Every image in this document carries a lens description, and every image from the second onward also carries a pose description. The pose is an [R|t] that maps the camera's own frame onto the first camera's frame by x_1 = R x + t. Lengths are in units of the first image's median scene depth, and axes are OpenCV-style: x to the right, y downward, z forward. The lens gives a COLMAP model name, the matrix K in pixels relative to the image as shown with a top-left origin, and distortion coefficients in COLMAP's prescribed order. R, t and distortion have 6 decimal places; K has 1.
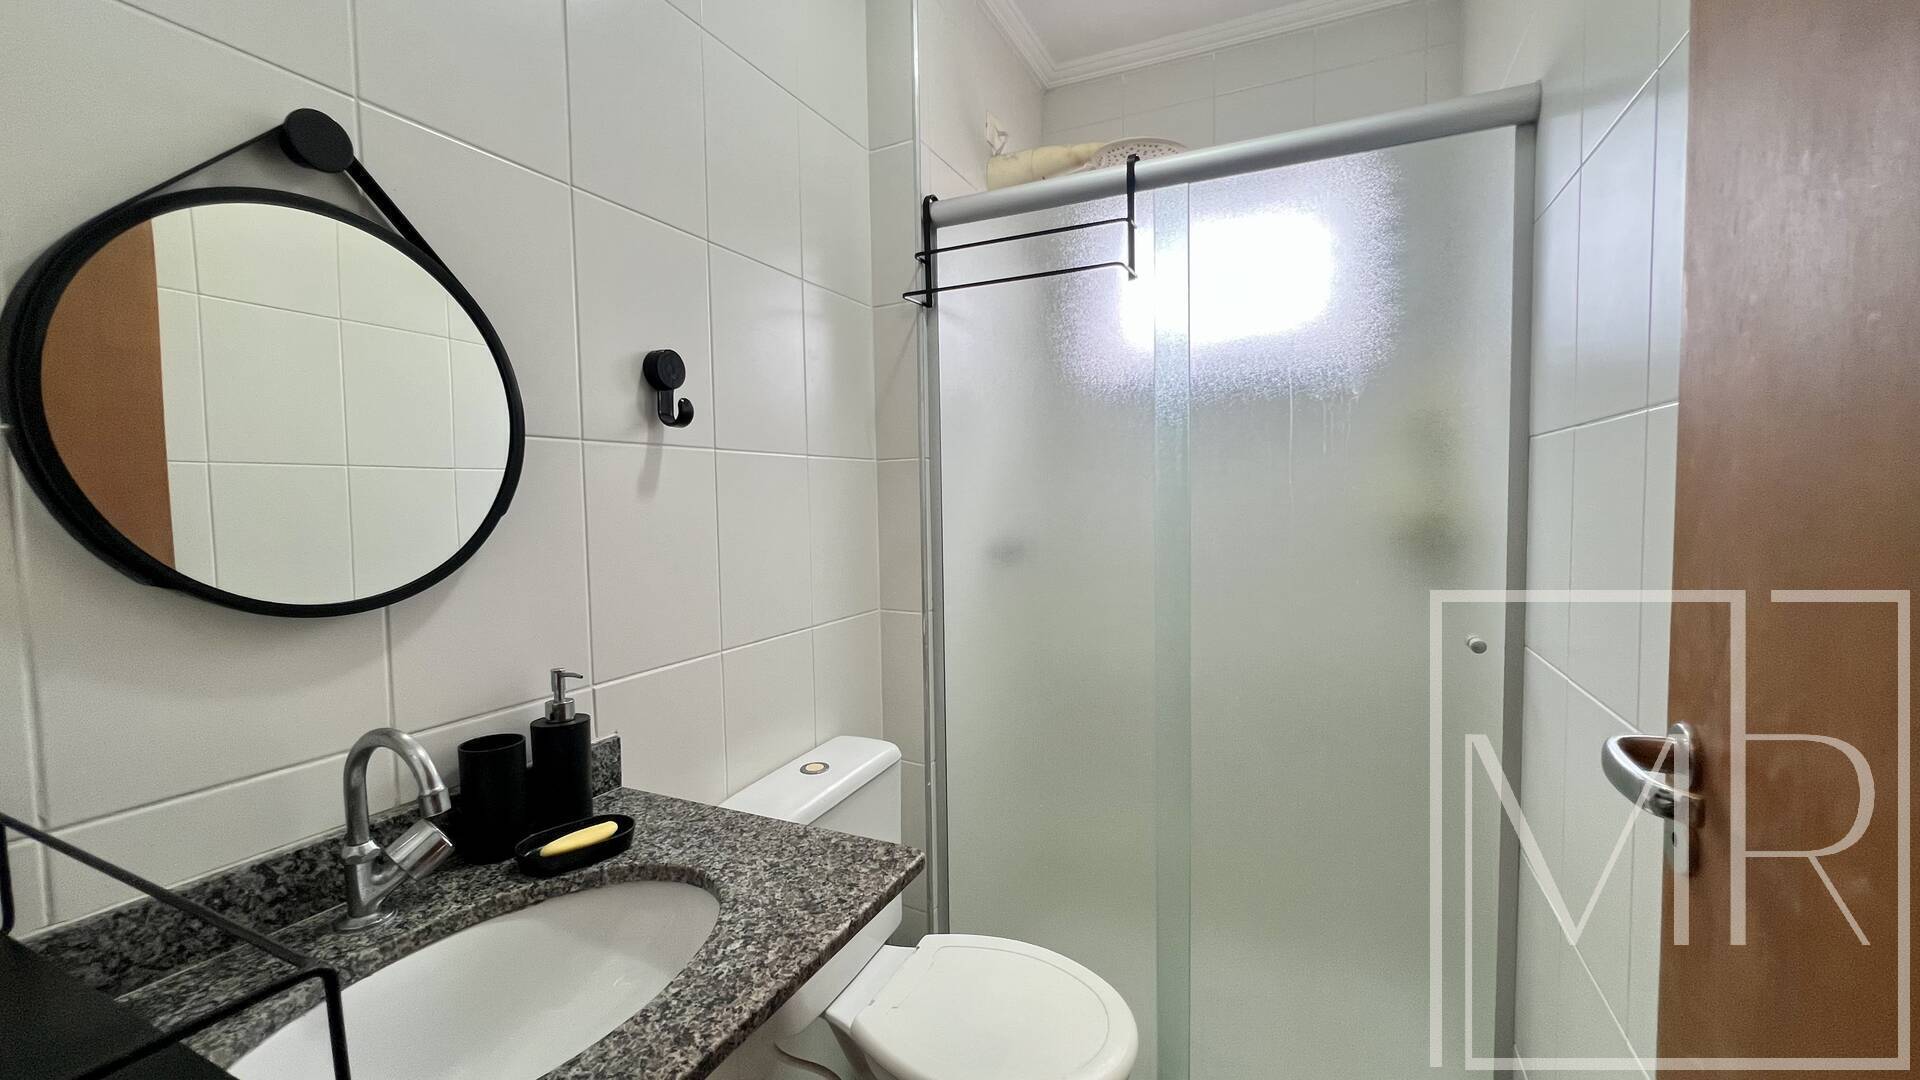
lens RADIAL K [[764.1, 0, 954.1], [0, 764.1, 535.4], [0, 0, 1]] dist [-0.003002, -0.000414]
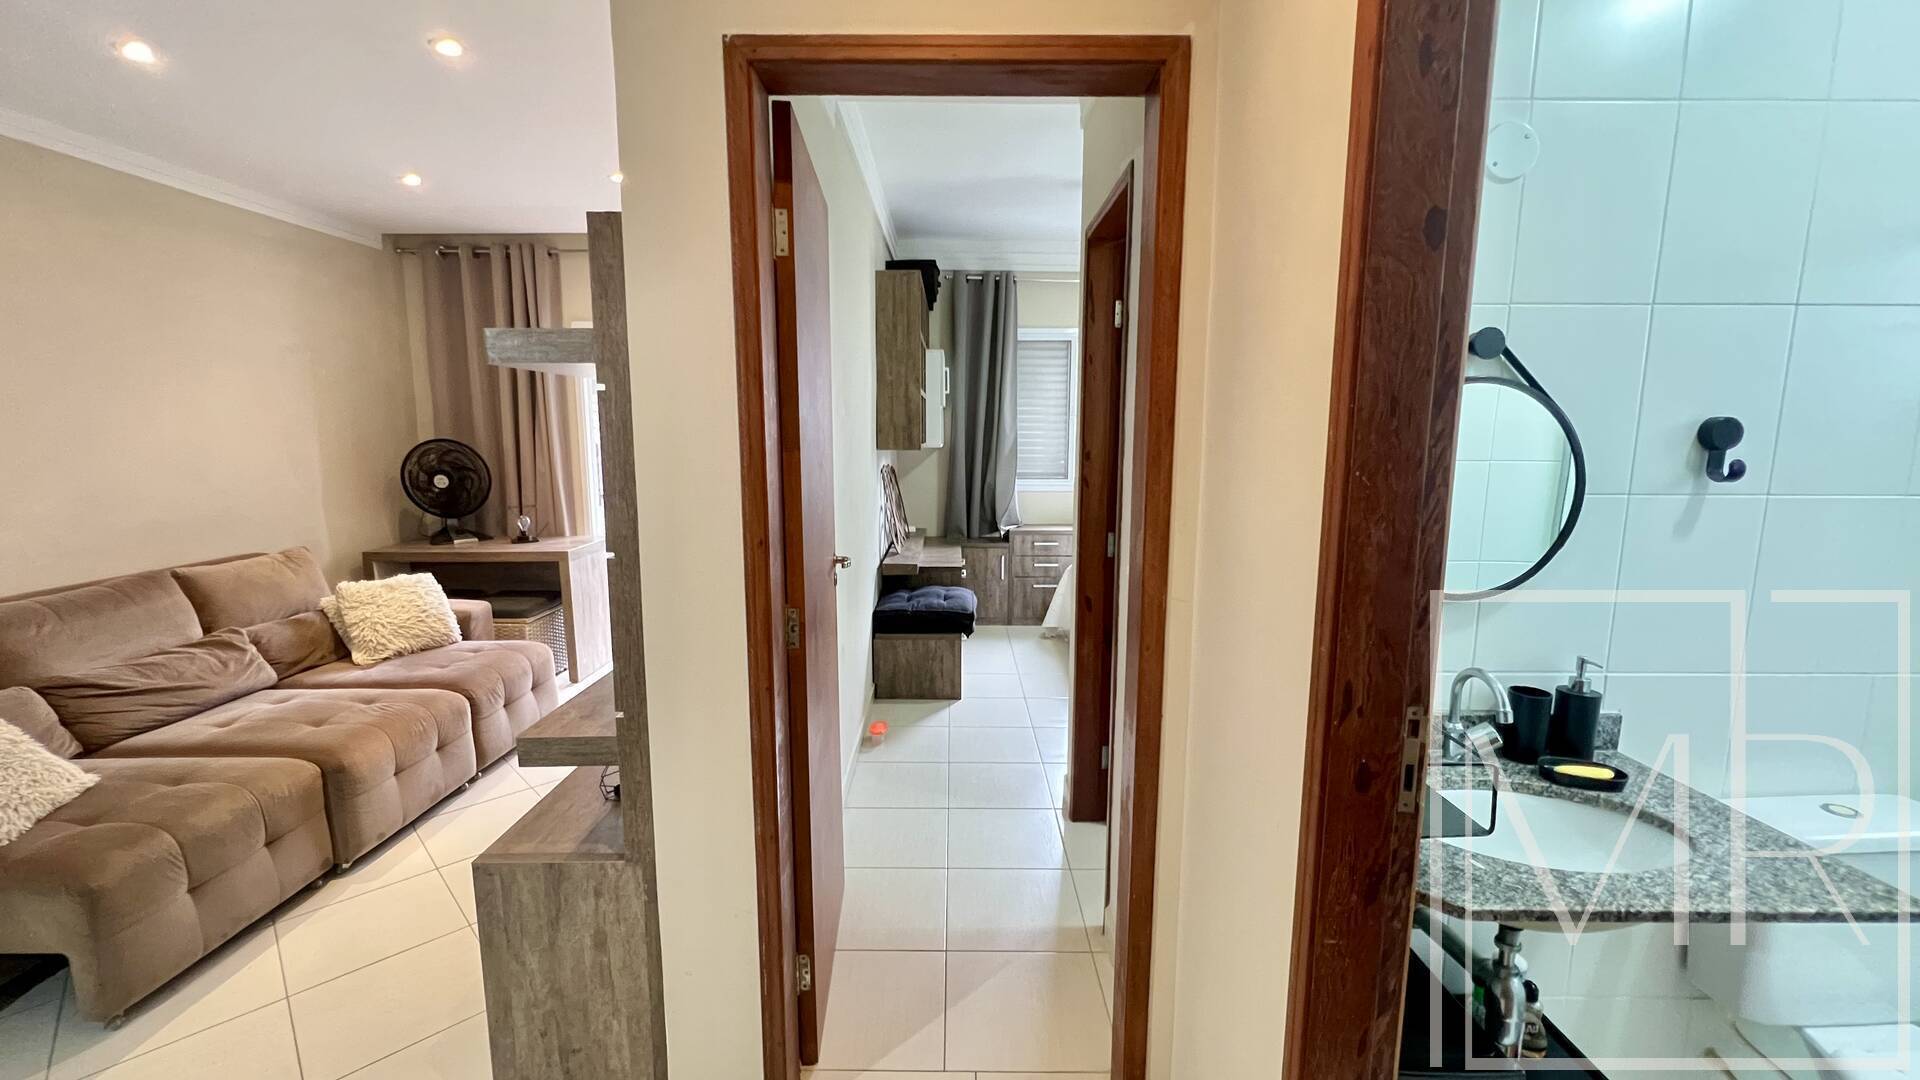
lens RADIAL K [[764.1, 0, 956.1], [0, 764.1, 546.7], [0, 0, 1]] dist [-0.003002, -0.000414]
pose [[0.425587, 0.150789, -0.892266, 0.259245], [-0.054573, 0.988501, 0.141022, -0.186747], [0.903270, -0.011323, 0.428922, -0.762326]]
